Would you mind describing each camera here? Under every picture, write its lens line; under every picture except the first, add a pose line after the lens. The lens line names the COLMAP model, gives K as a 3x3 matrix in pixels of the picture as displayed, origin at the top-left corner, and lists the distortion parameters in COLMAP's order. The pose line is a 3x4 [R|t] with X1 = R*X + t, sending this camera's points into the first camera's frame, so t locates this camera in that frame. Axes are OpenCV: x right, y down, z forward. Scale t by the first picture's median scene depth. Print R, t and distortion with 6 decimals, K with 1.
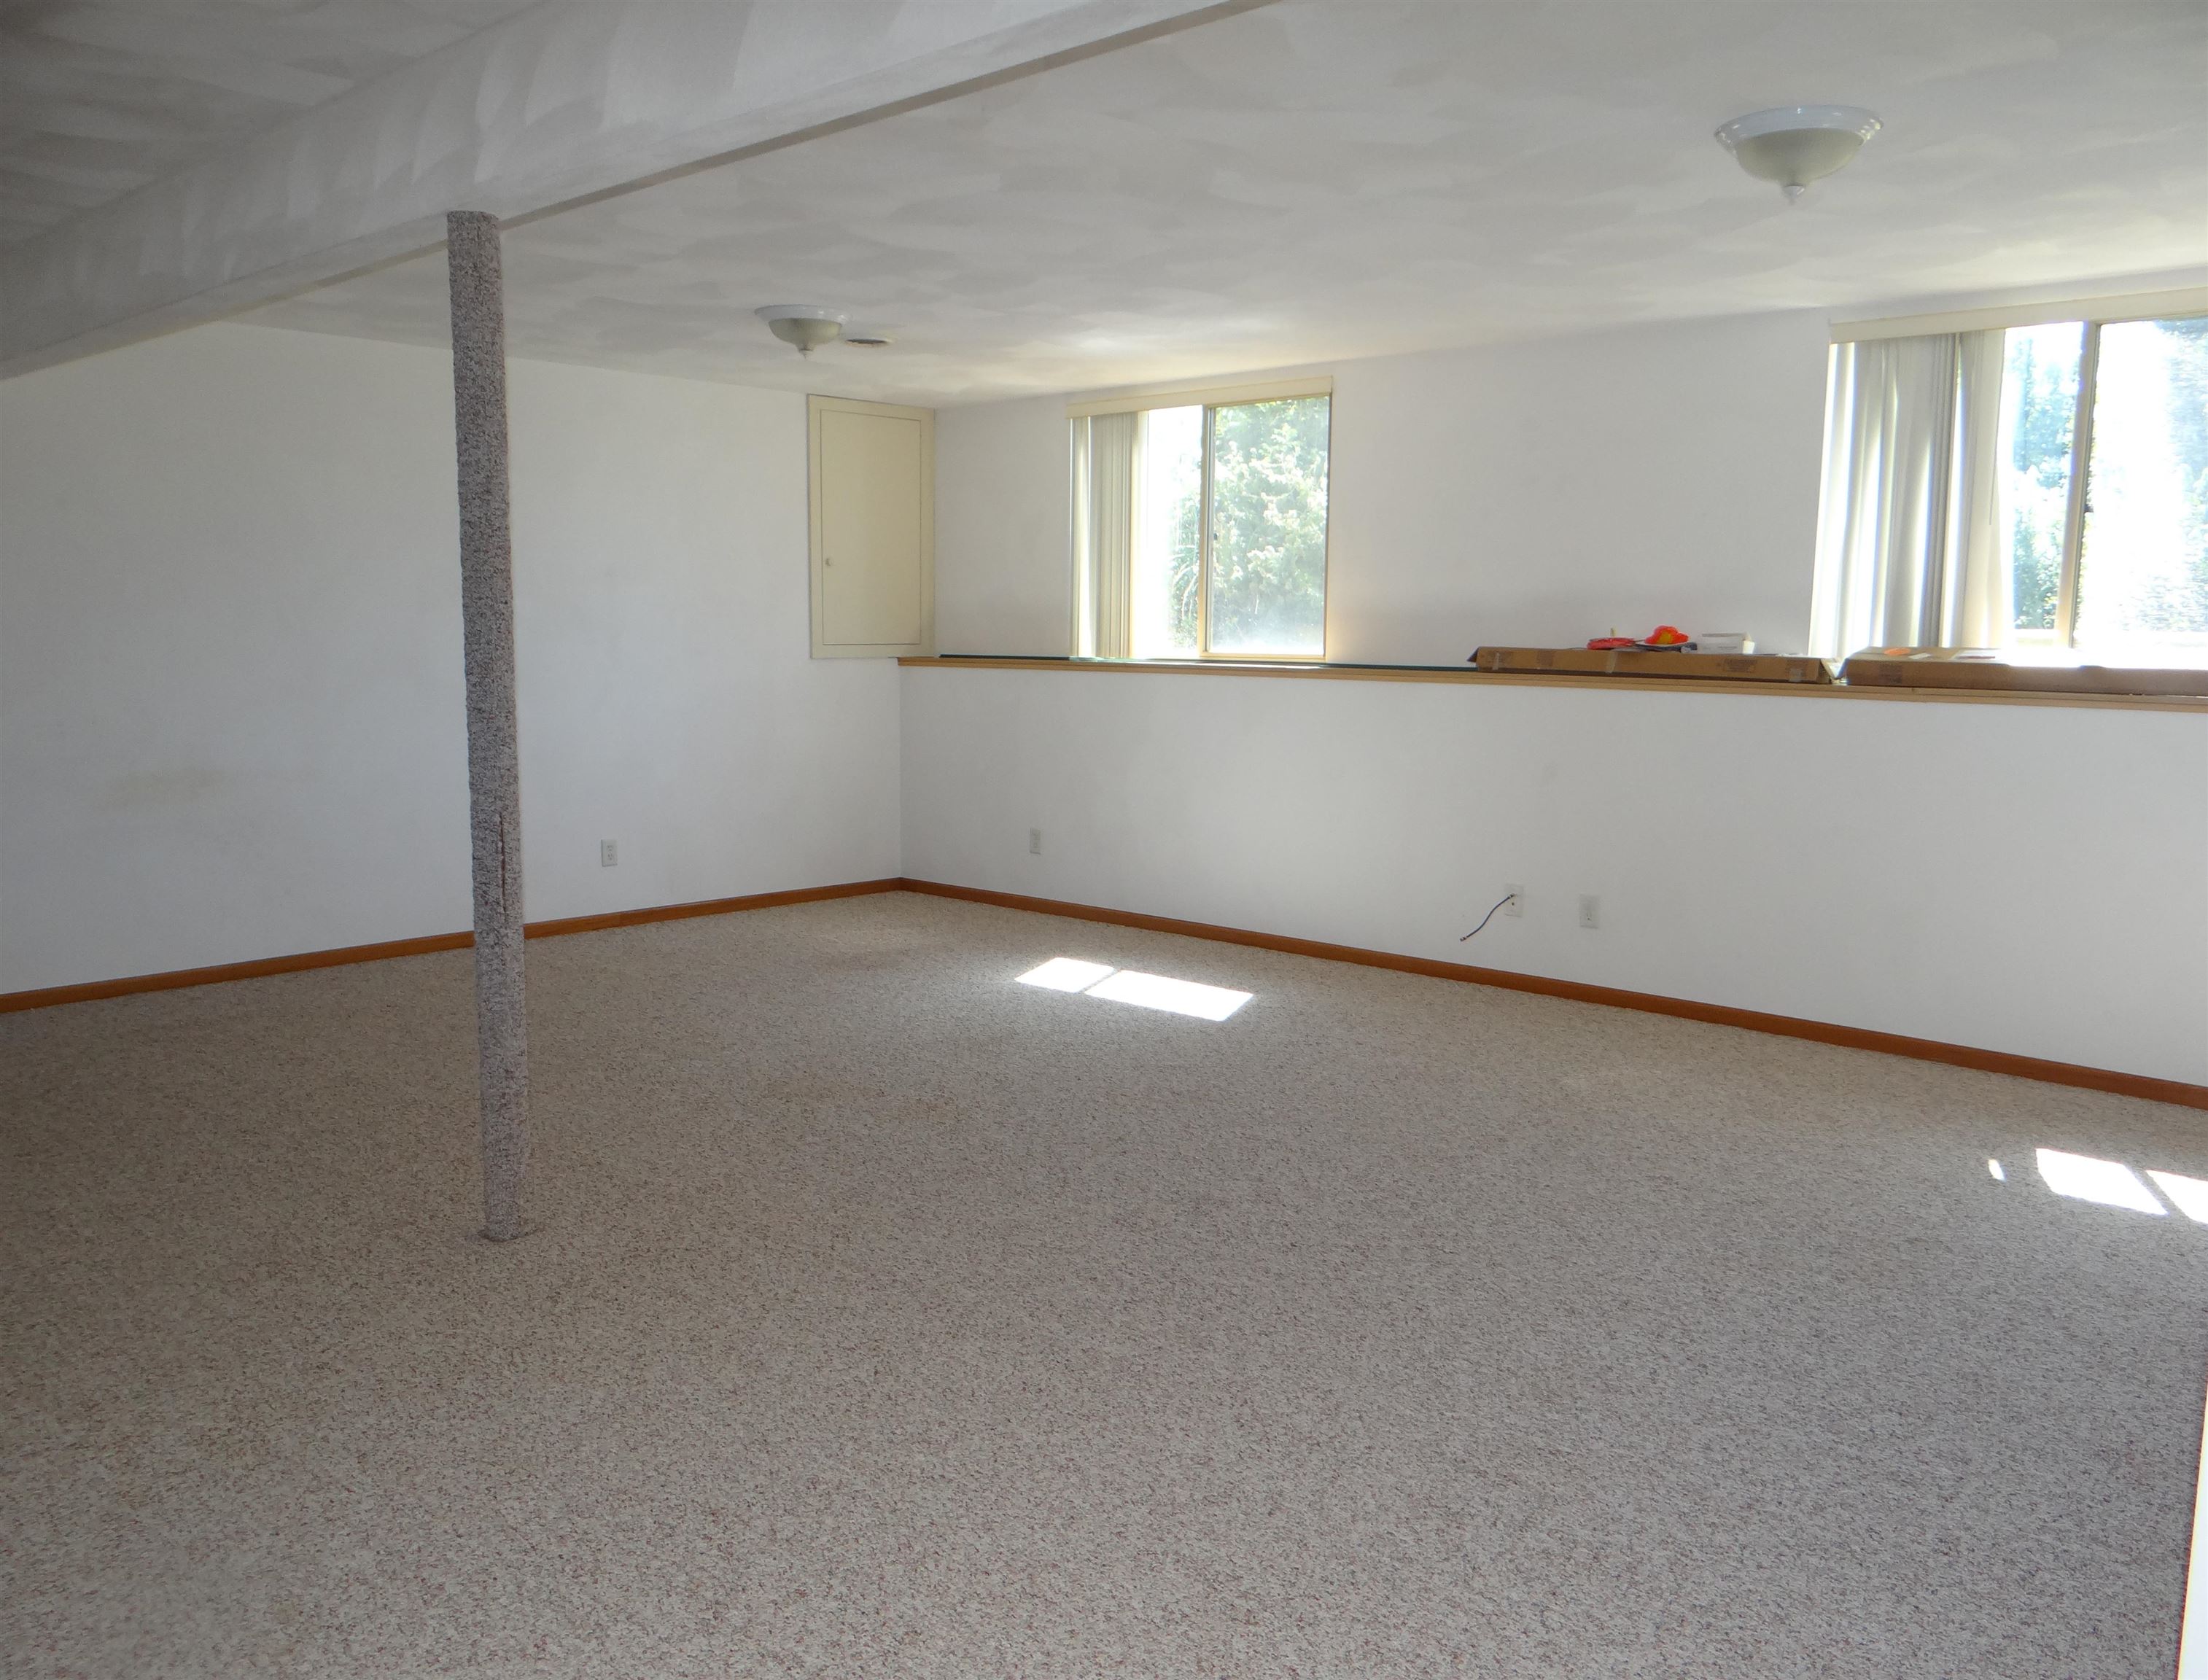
lens RADIAL K [[1711.6, 0, 1104.7], [0, 1711.6, 835.2], [0, 0, 1]] dist [-0.006260, -0.002417]
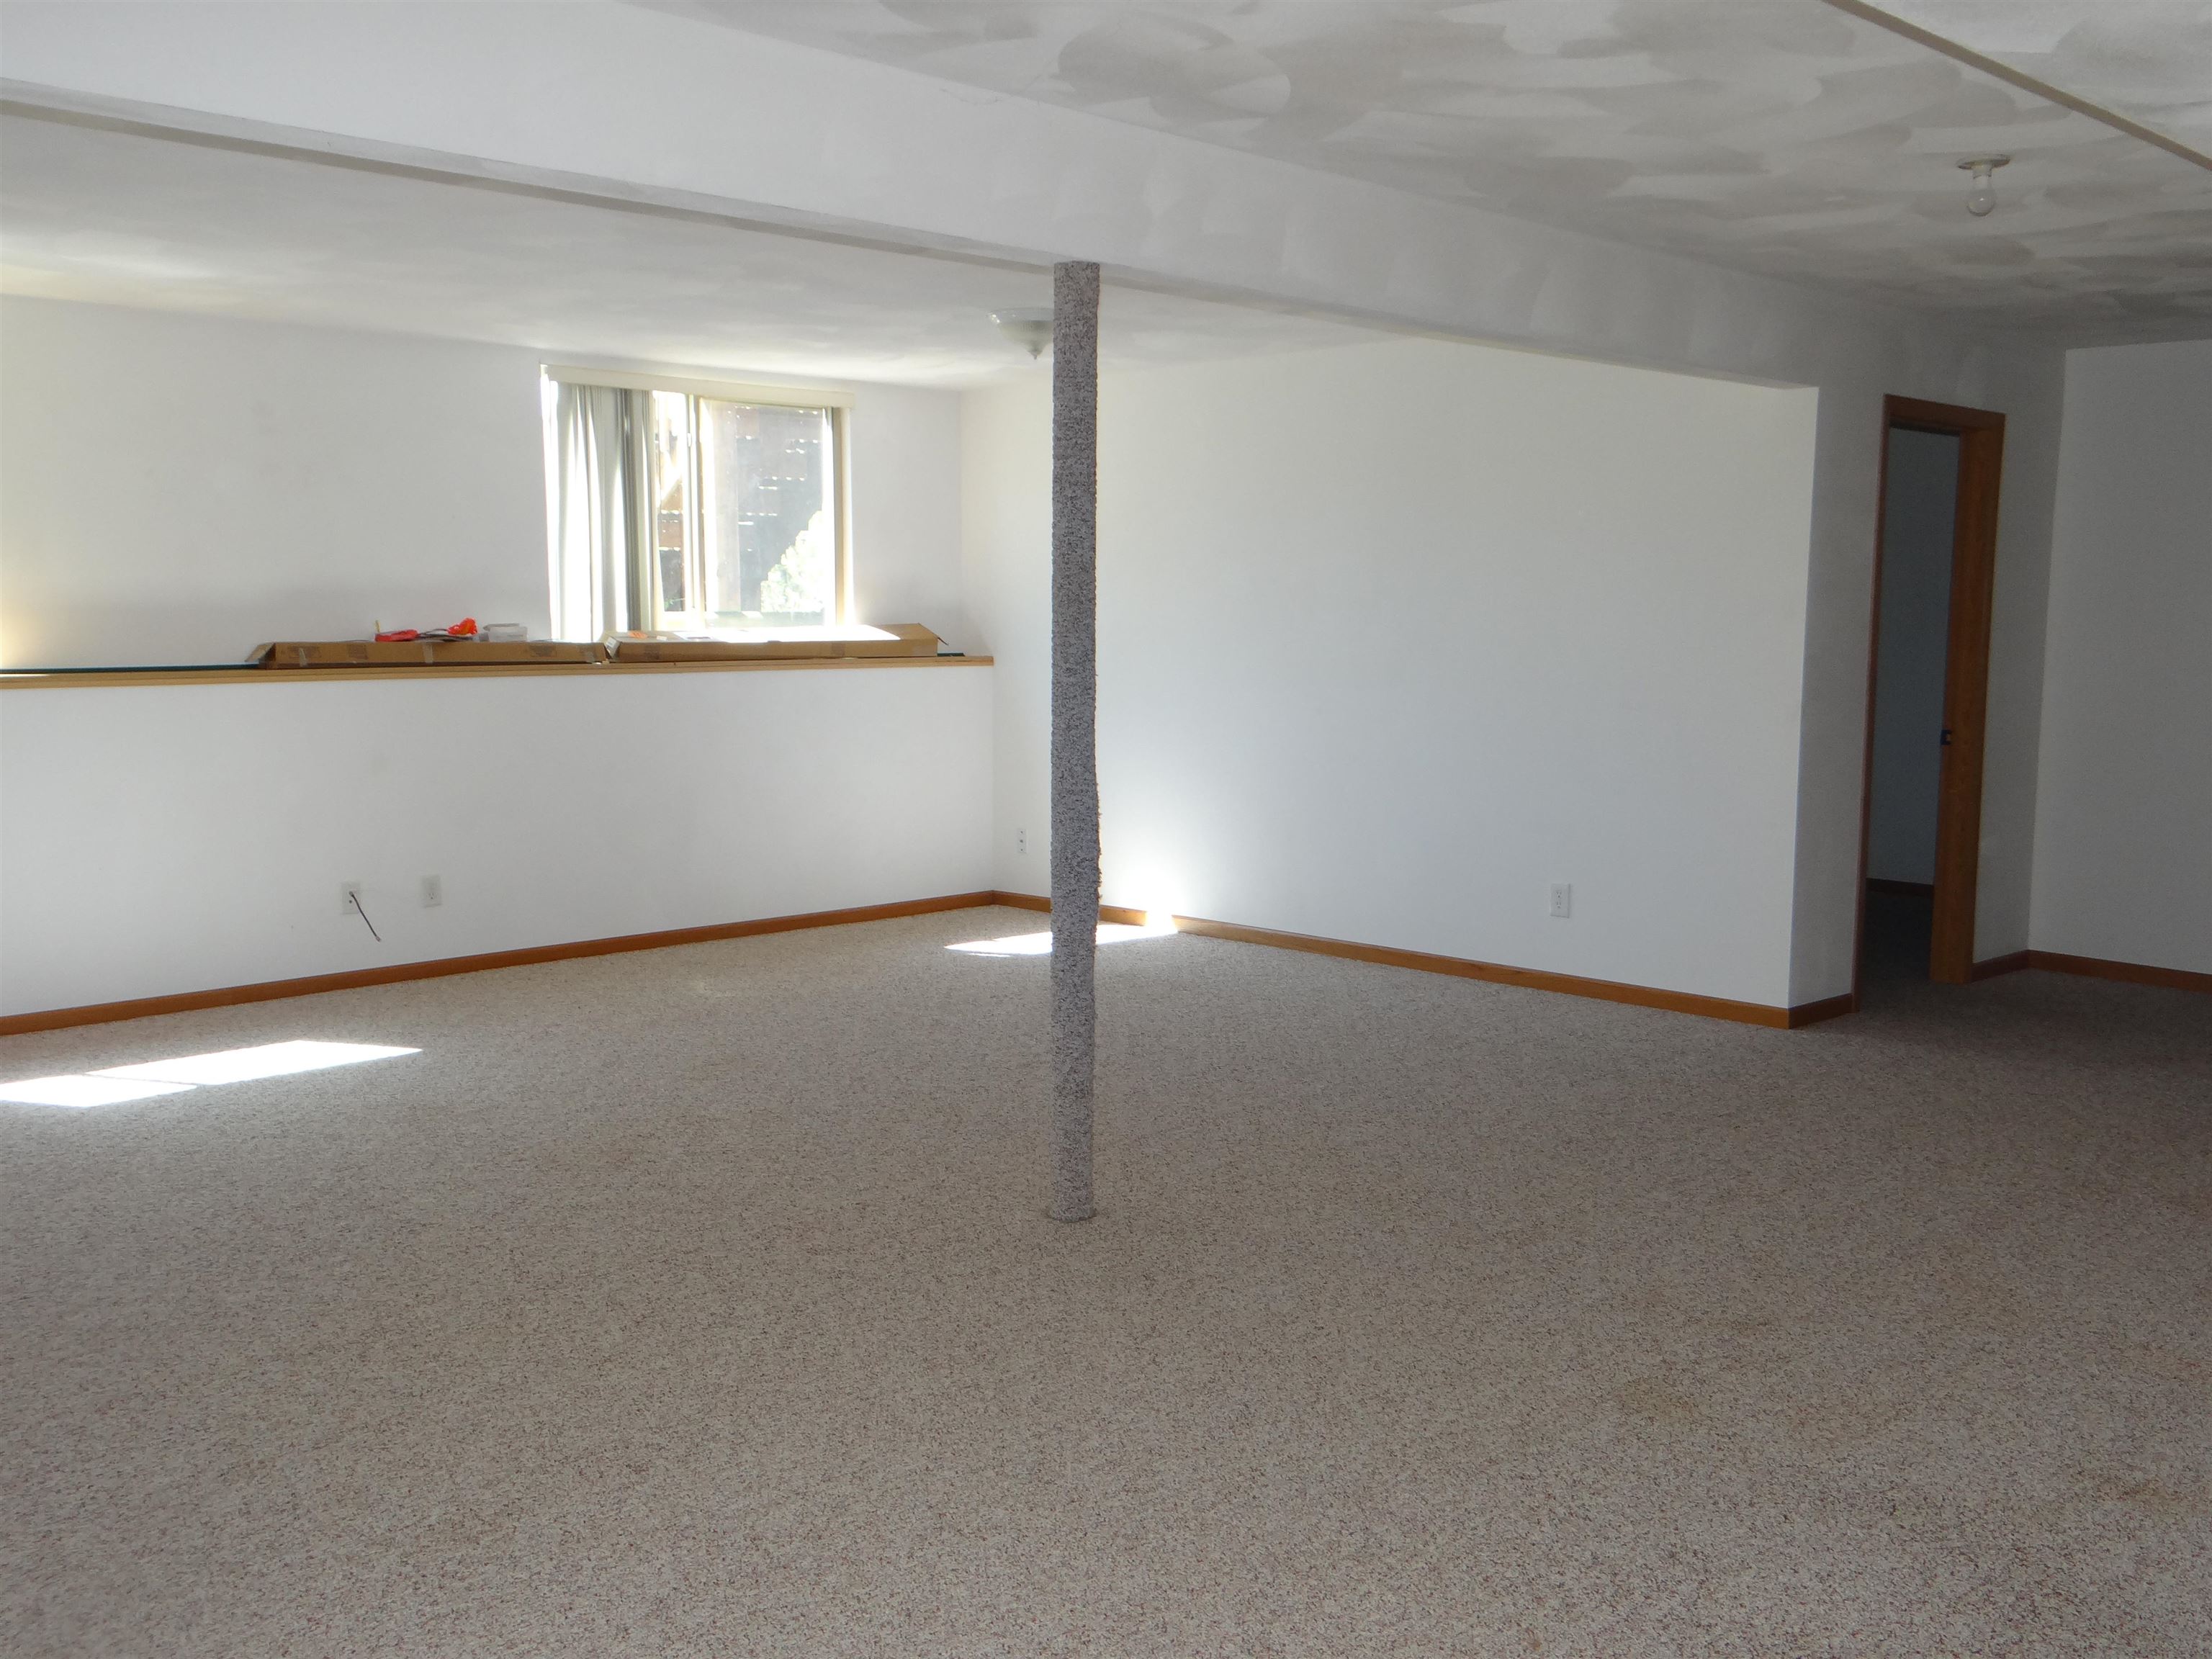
lens RADIAL K [[1999.0, 0, 1106.9], [0, 1999.0, 834.3], [0, 0, 1]] dist [0.015409, 0.004962]
pose [[0.047248, -0.123650, 0.991200, -0.934390], [0.125677, 0.985159, 0.116906, -0.083339], [-0.990945, 0.119048, 0.062087, 0.524724]]
